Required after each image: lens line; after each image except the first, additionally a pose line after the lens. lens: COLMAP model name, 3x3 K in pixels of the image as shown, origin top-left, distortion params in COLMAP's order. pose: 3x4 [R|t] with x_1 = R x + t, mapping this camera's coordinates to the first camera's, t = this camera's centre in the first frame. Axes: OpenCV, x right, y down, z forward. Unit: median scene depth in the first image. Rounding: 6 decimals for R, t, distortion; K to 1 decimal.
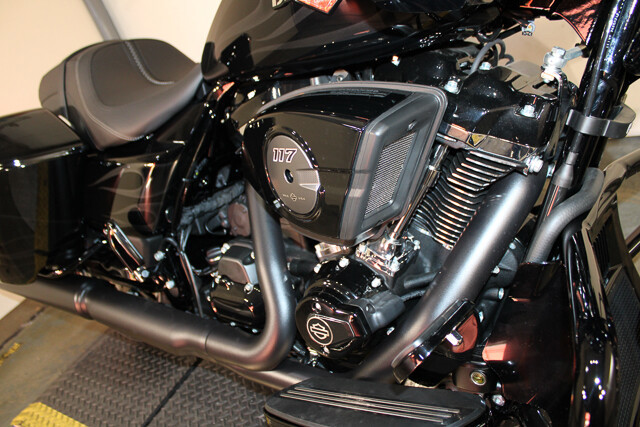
lens RADIAL K [[535.8, 0, 321.6], [0, 535.8, 199.8], [0, 0, 1]] dist [-0.164351, 0.140840]
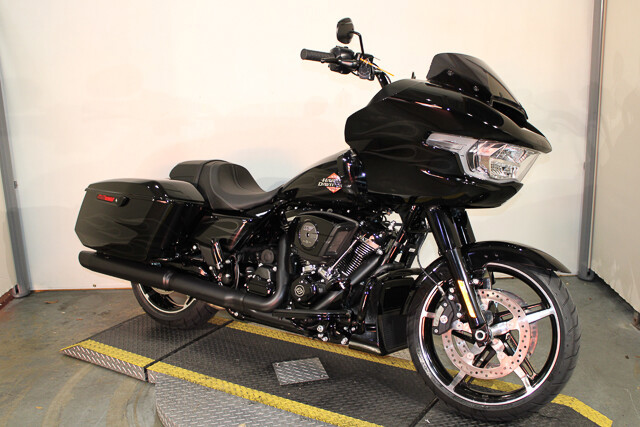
lens RADIAL K [[701.4, 0, 320.0], [0, 701.4, 213.5], [0, 0, 1]] dist [-0.164206, 0.002097]
pose [[0.954908, 0.286606, 0.077508, -0.345944], [-0.262868, 0.937491, -0.228058, 0.758108], [-0.138026, 0.197400, 0.970558, -3.070489]]
